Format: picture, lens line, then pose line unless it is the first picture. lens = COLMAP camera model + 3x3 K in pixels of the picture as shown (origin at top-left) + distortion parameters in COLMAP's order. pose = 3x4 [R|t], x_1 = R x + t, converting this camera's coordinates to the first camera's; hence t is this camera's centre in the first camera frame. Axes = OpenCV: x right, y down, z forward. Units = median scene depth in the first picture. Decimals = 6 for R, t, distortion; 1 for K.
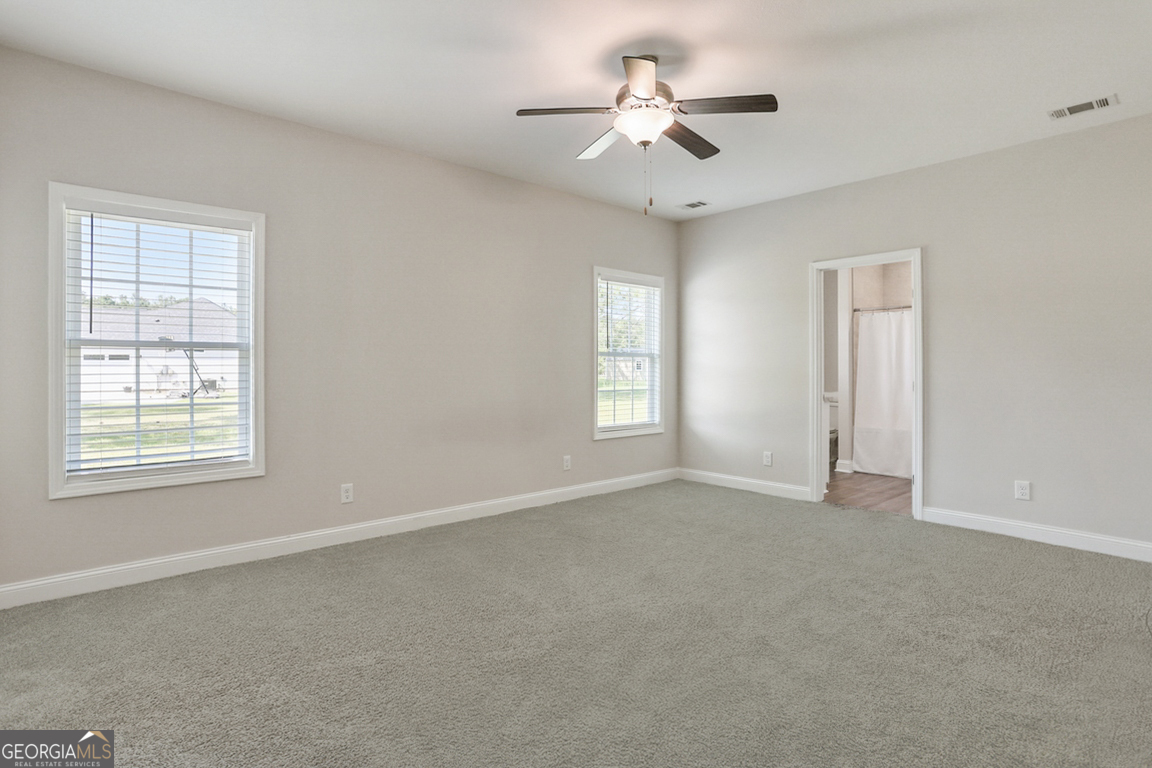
lens RADIAL K [[587.9, 0, 558.4], [0, 587.9, 364.7], [0, 0, 1]] dist [-0.040833, 0.017183]
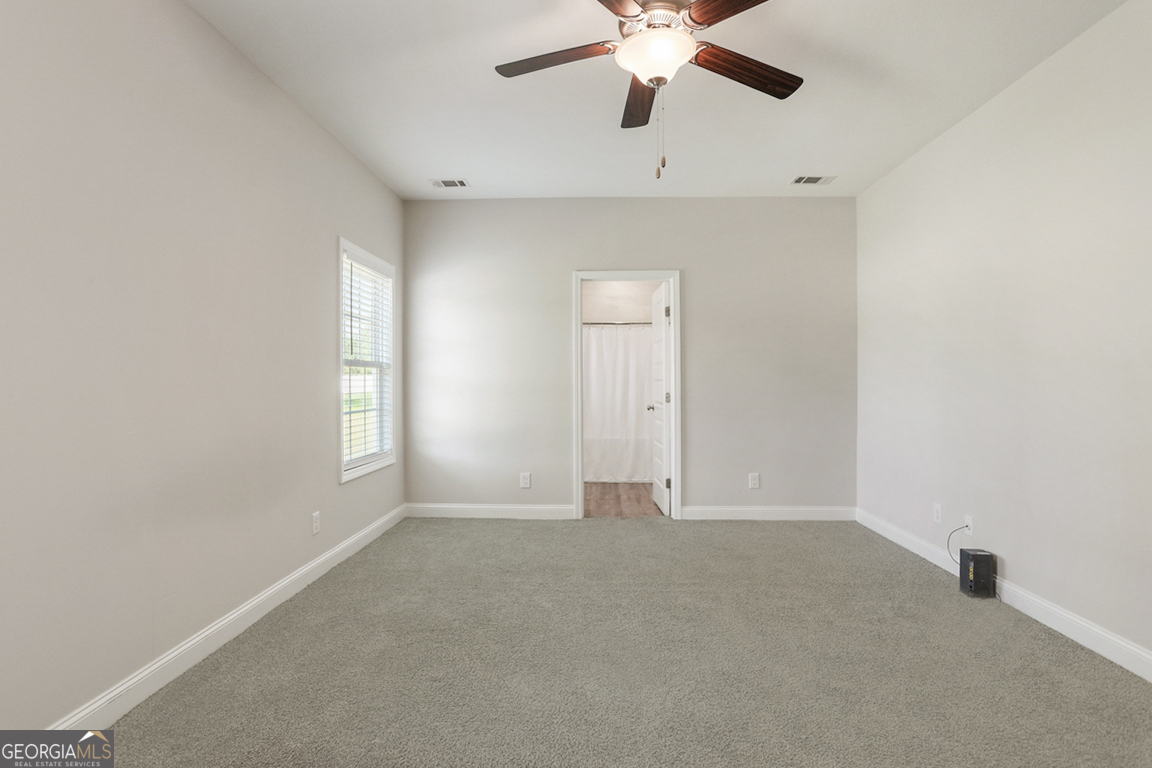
lens RADIAL K [[587.9, 0, 576.1], [0, 587.9, 383.7], [0, 0, 1]] dist [-0.040833, 0.017183]
pose [[0.676405, -0.005751, 0.736507, -0.272618], [-0.003209, 0.999937, 0.010754, -0.000313], [-0.736523, -0.009637, 0.676344, 0.330317]]
